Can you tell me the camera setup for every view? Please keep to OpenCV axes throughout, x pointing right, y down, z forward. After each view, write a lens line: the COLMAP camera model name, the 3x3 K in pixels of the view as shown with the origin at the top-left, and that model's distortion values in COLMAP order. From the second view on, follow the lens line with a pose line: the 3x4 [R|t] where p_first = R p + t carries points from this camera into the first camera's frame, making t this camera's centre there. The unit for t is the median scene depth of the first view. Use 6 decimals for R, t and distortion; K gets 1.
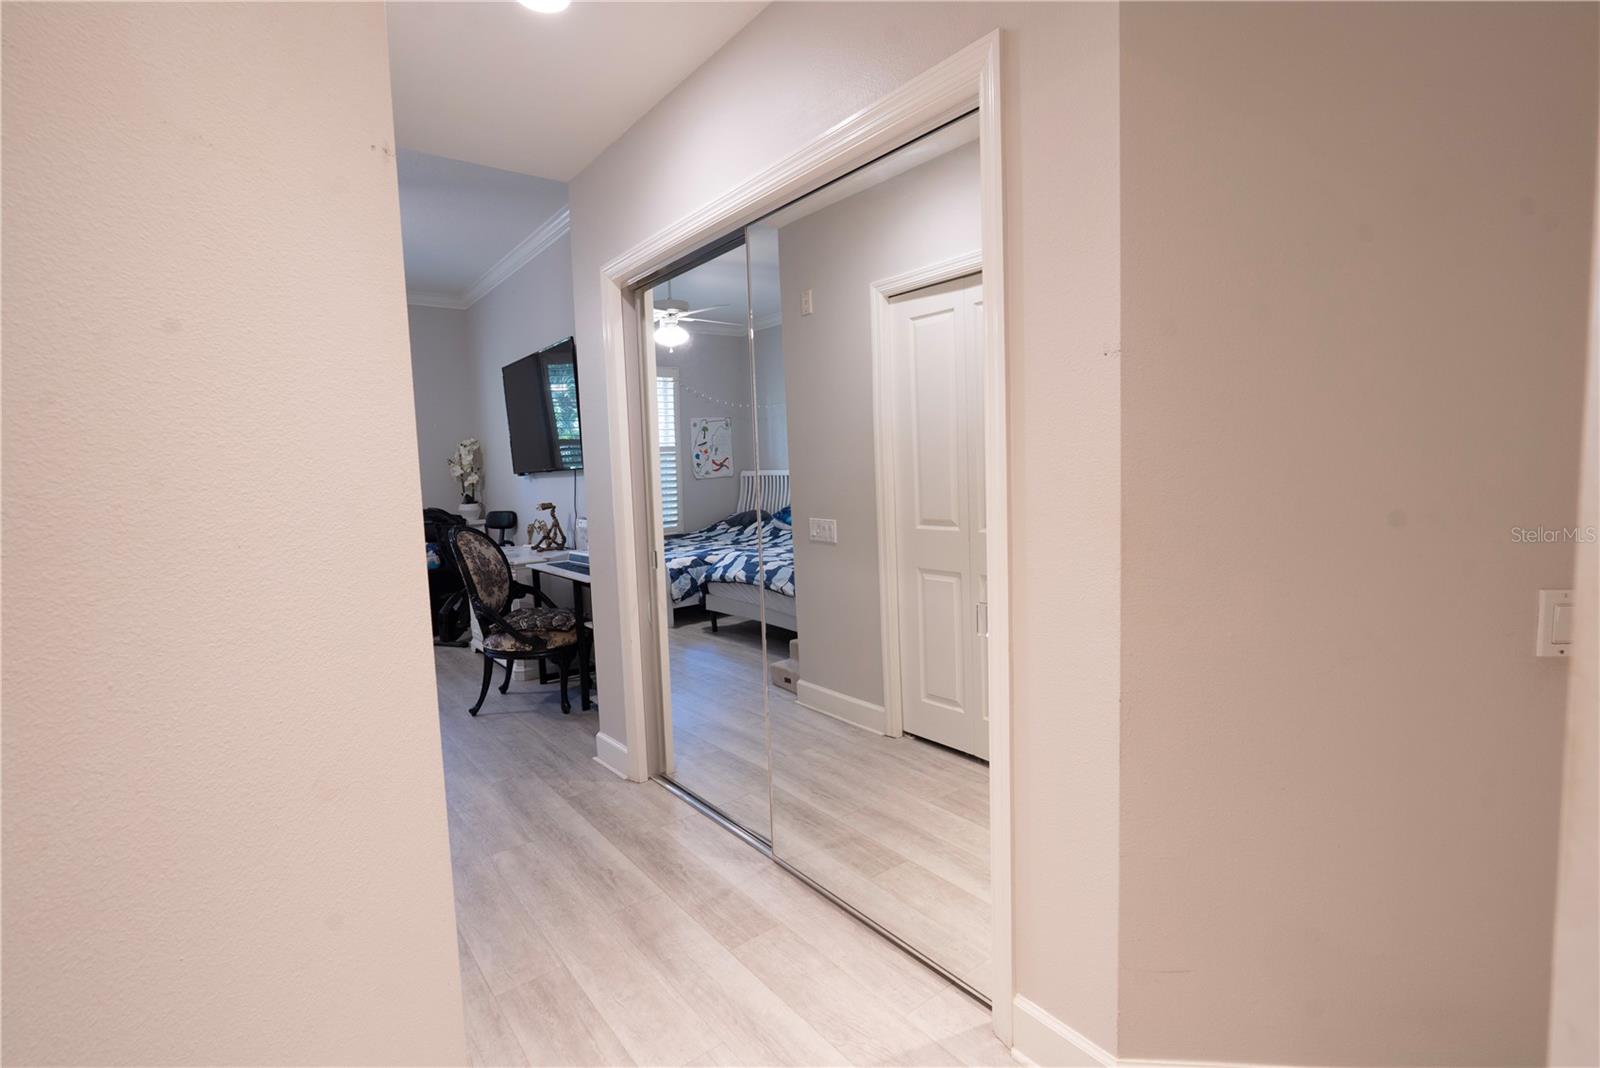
lens RADIAL K [[716.5, 0, 813.0], [0, 716.5, 512.8], [0, 0, 1]] dist [-0.012706, 0.002714]
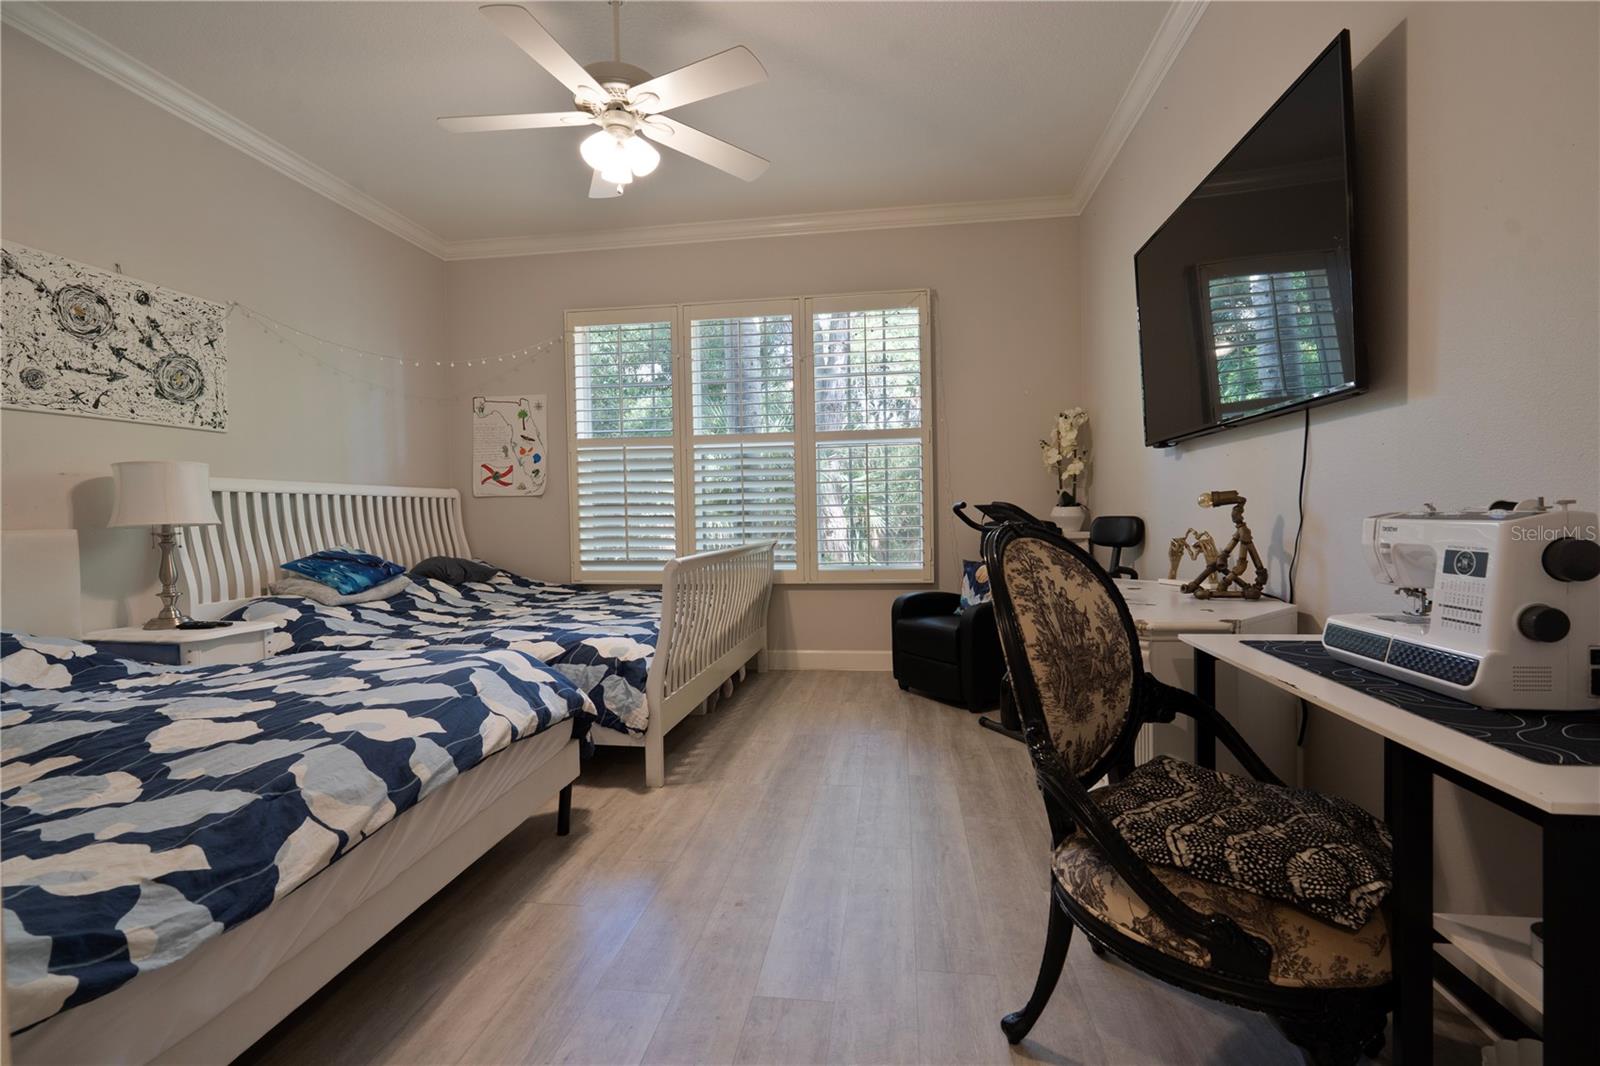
lens RADIAL K [[716.5, 0, 809.2], [0, 716.5, 534.8], [0, 0, 1]] dist [-0.012706, 0.002714]
pose [[0.687631, 0.048791, -0.724419, -0.281966], [-0.052974, 0.998452, 0.016963, 0.024203], [0.724126, 0.026711, 0.689151, 0.633391]]
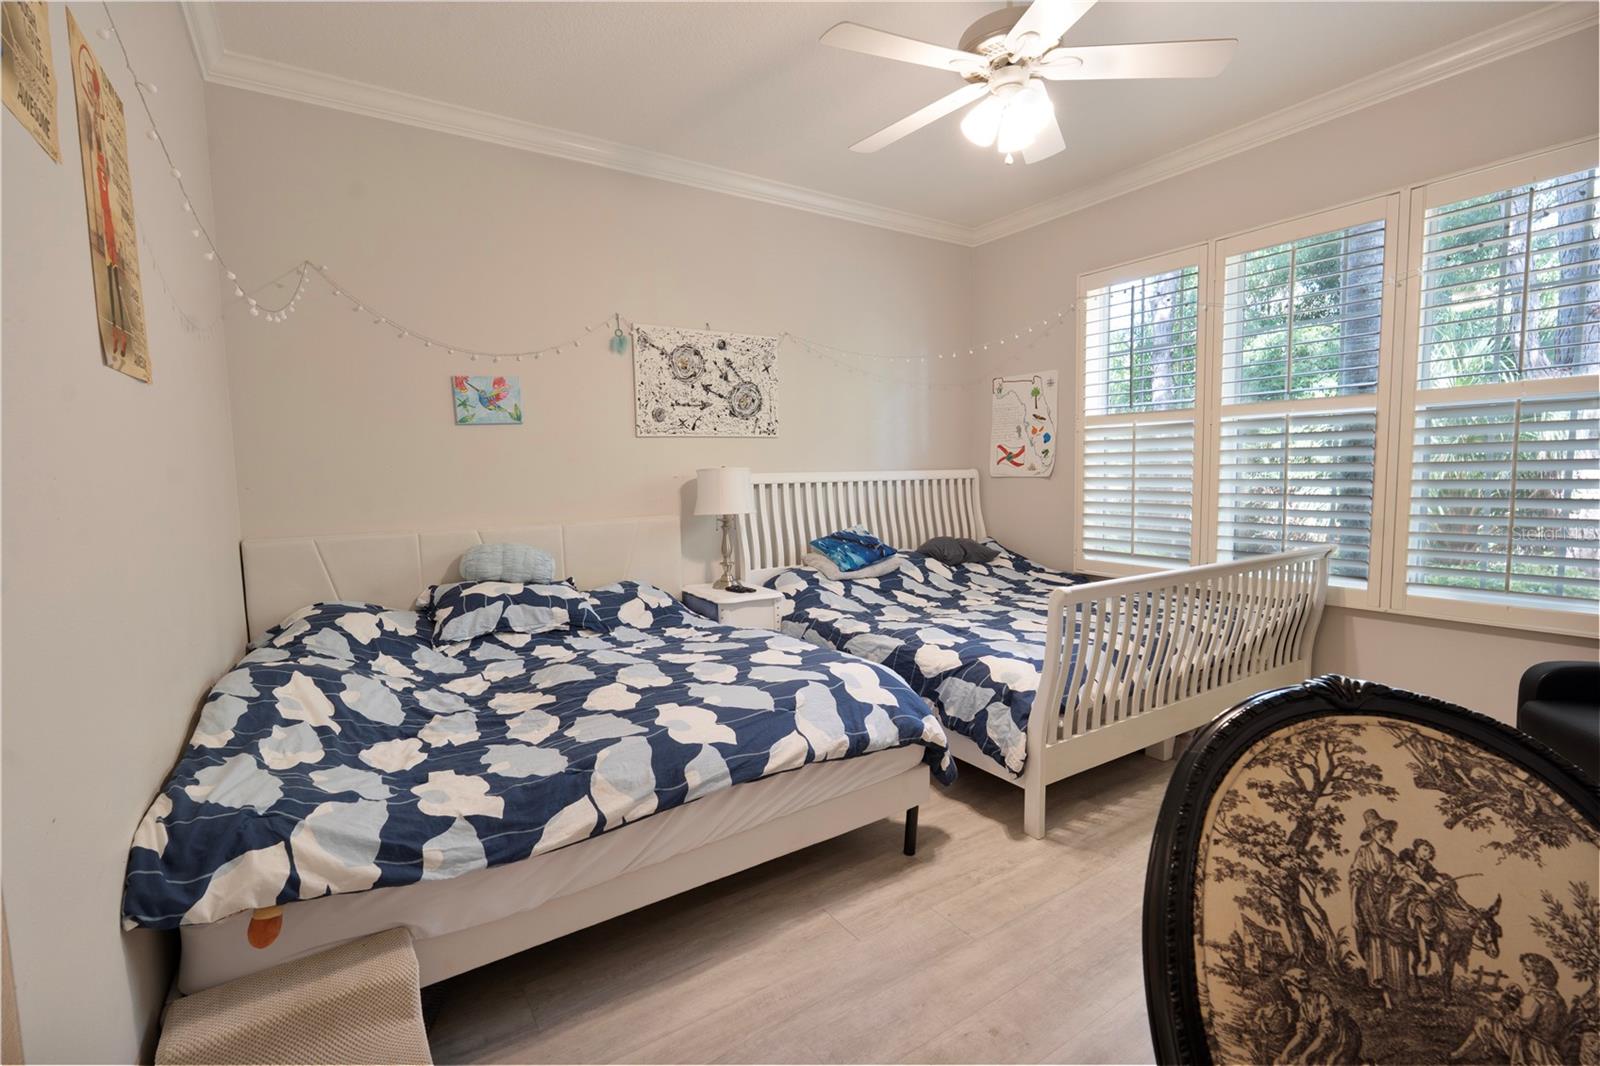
lens RADIAL K [[716.5, 0, 799.1], [0, 716.5, 533.6], [0, 0, 1]] dist [-0.012706, 0.002714]
pose [[-0.098116, 0.128037, -0.986904, -0.277955], [-0.039189, 0.990423, 0.132389, -0.043966], [0.994403, 0.051665, -0.092158, 0.844364]]
